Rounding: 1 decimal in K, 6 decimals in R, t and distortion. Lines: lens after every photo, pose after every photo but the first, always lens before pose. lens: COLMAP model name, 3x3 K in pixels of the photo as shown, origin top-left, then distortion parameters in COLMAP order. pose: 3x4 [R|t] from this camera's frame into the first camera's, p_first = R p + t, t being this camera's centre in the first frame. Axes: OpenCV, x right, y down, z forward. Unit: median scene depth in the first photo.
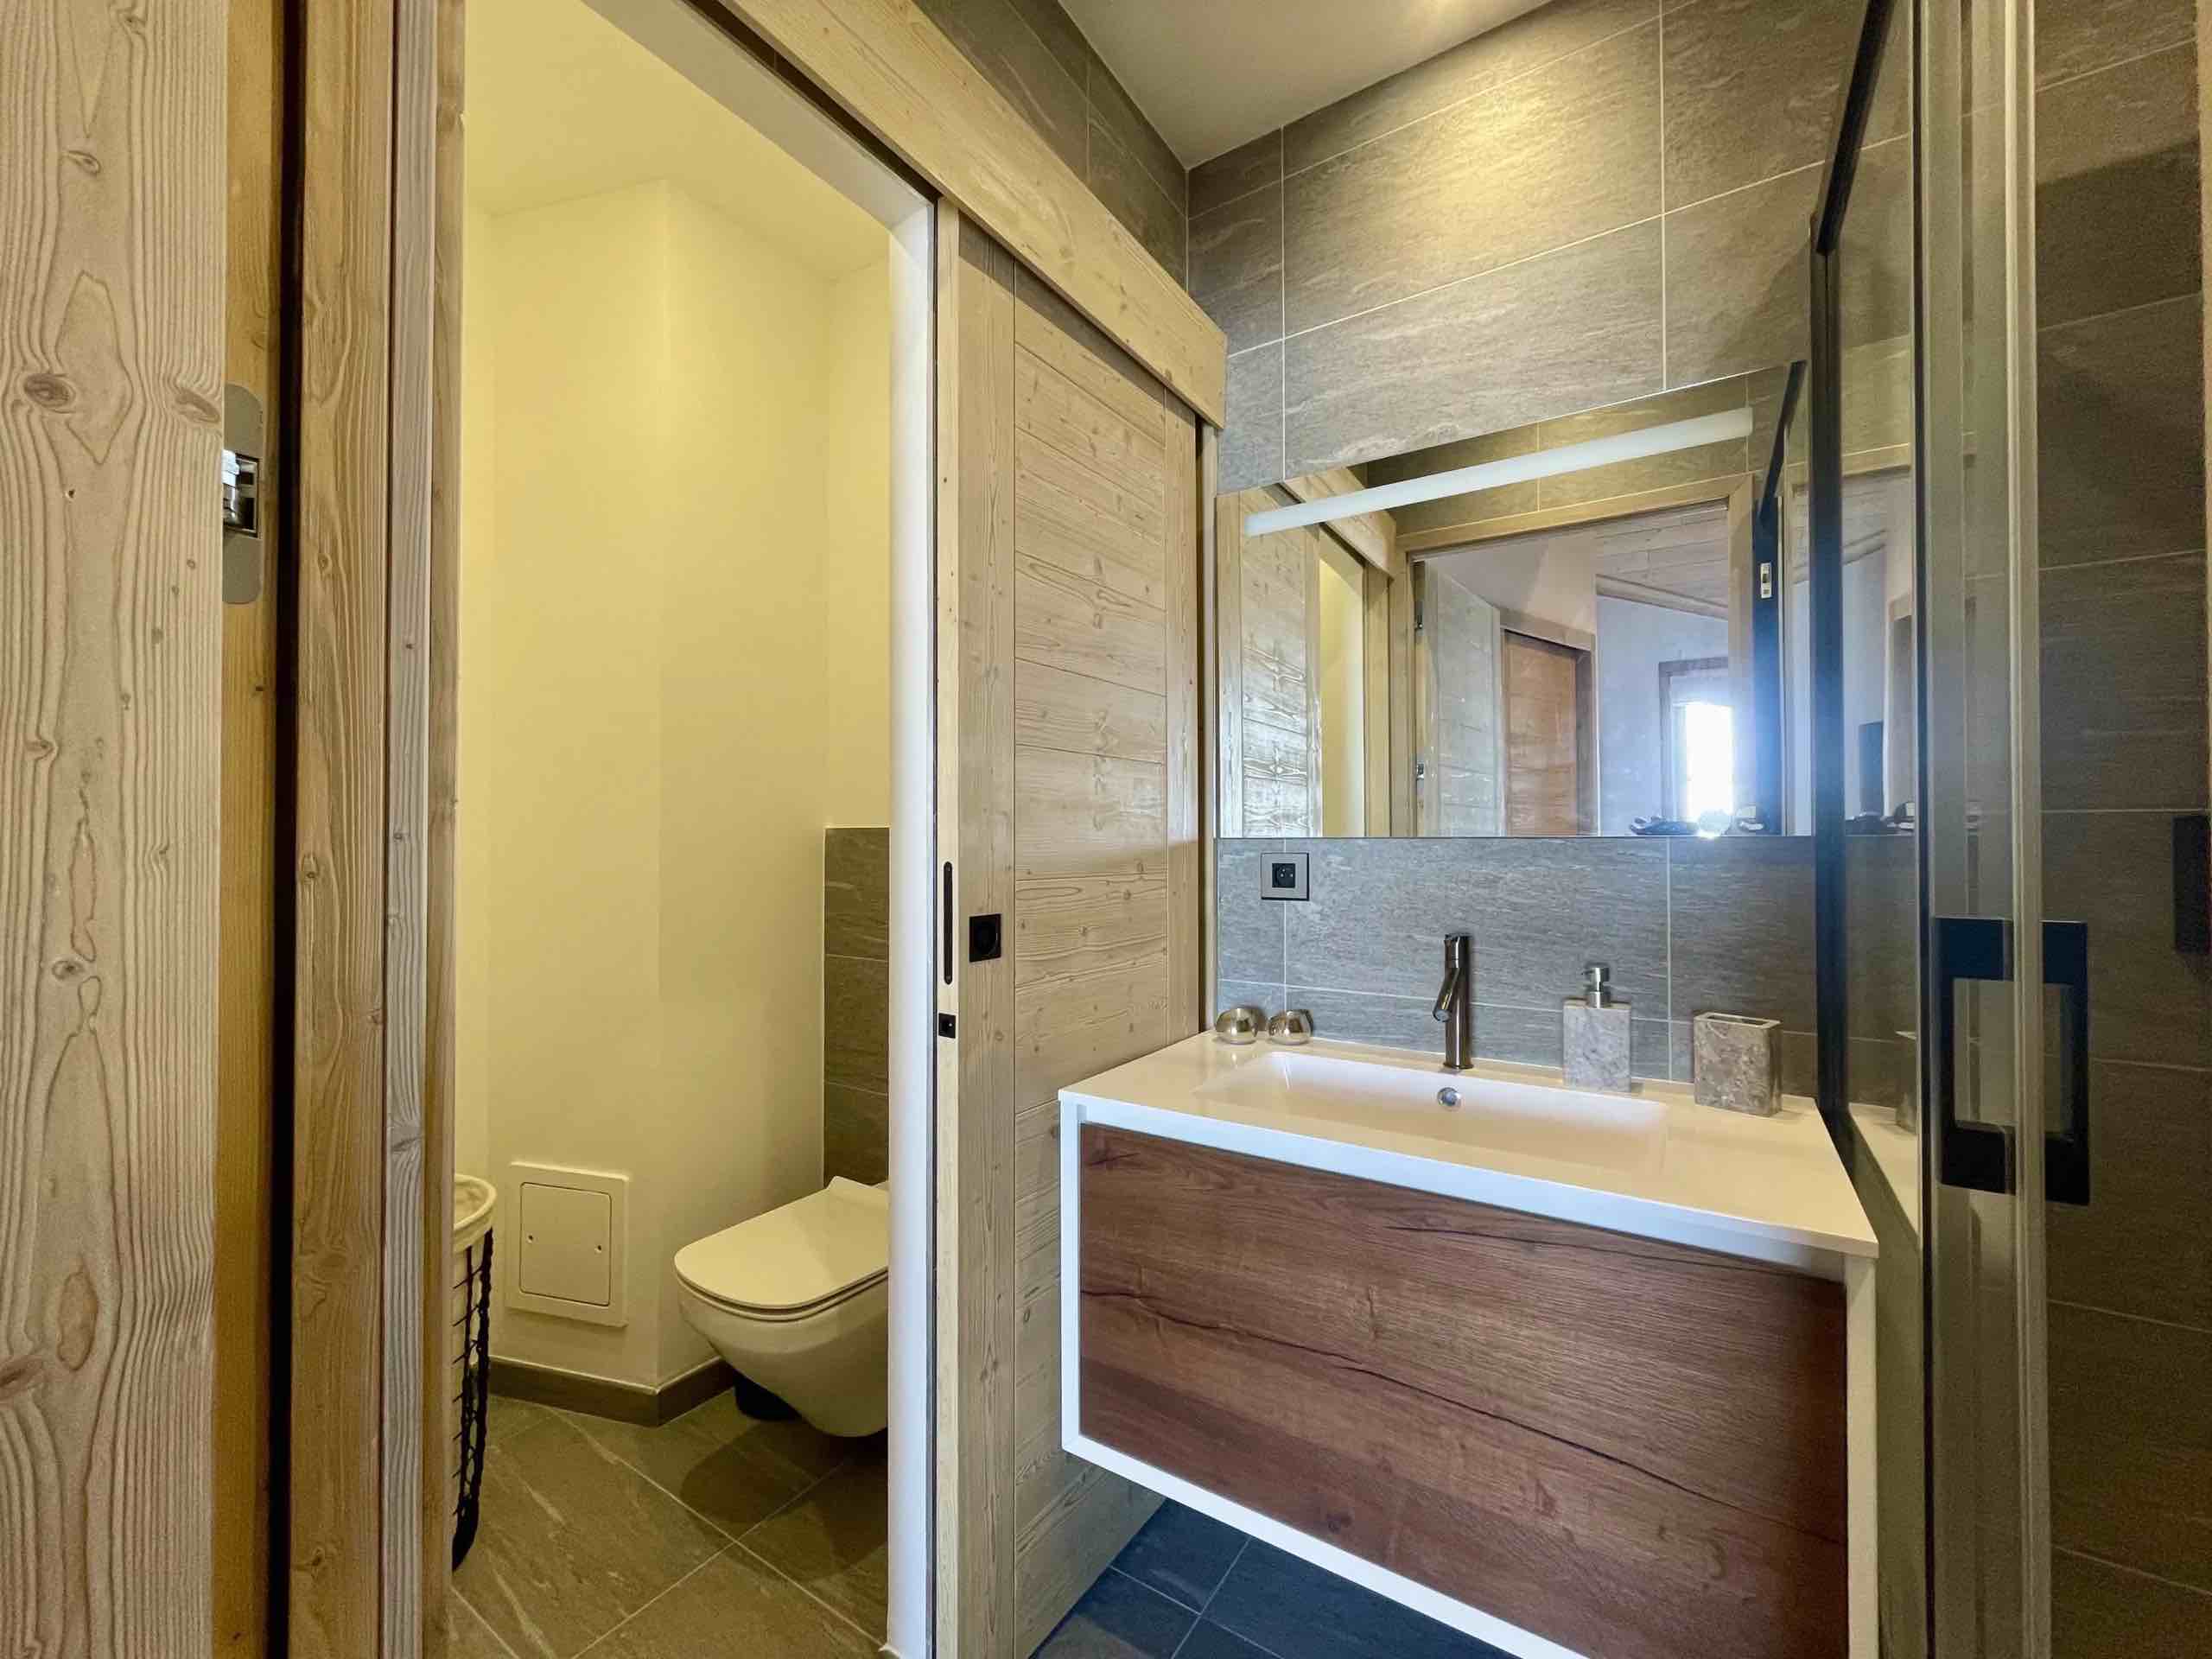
lens RADIAL K [[892.6, 0, 1109.4], [0, 892.6, 834.0], [0, 0, 1]] dist [-0.002215, 0.000227]
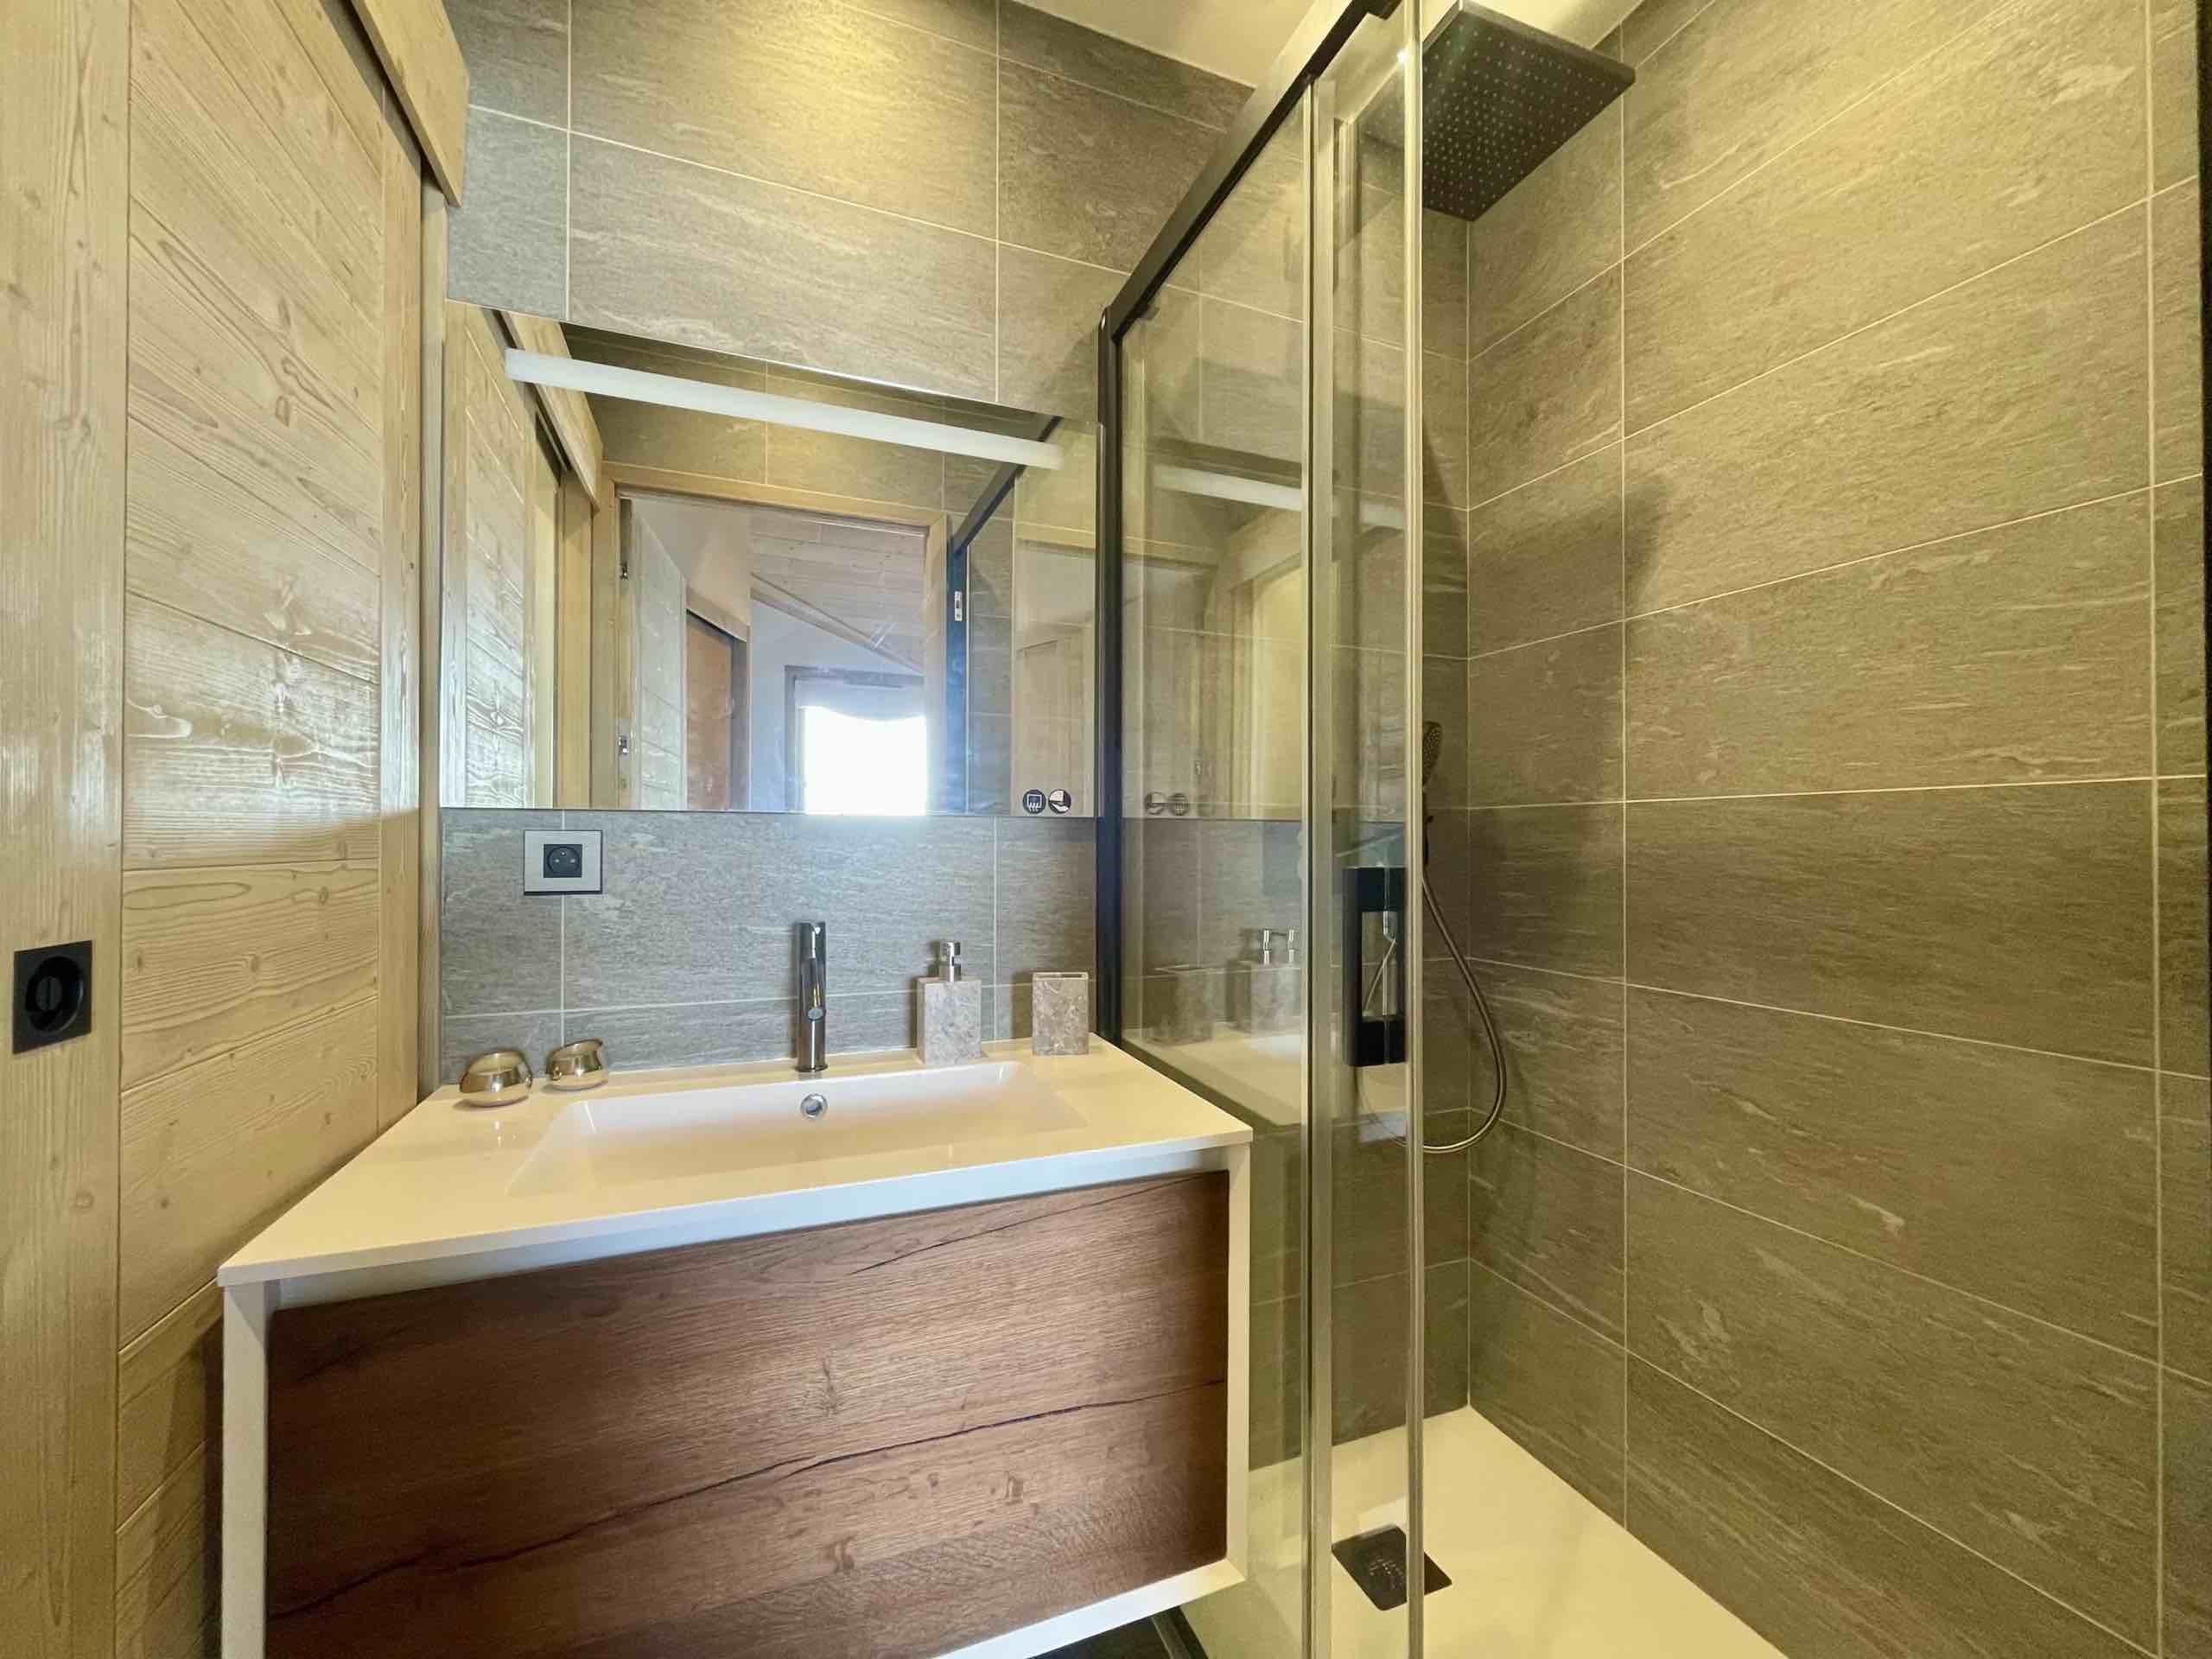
lens RADIAL K [[892.6, 0, 1109.4], [0, 892.6, 834.0], [0, 0, 1]] dist [-0.002215, 0.000227]
pose [[0.572213, 0.008216, 0.820064, -0.169868], [-0.013312, 0.999911, -0.000729, 0.021611], [-0.819997, -0.010500, 0.572271, 0.242440]]
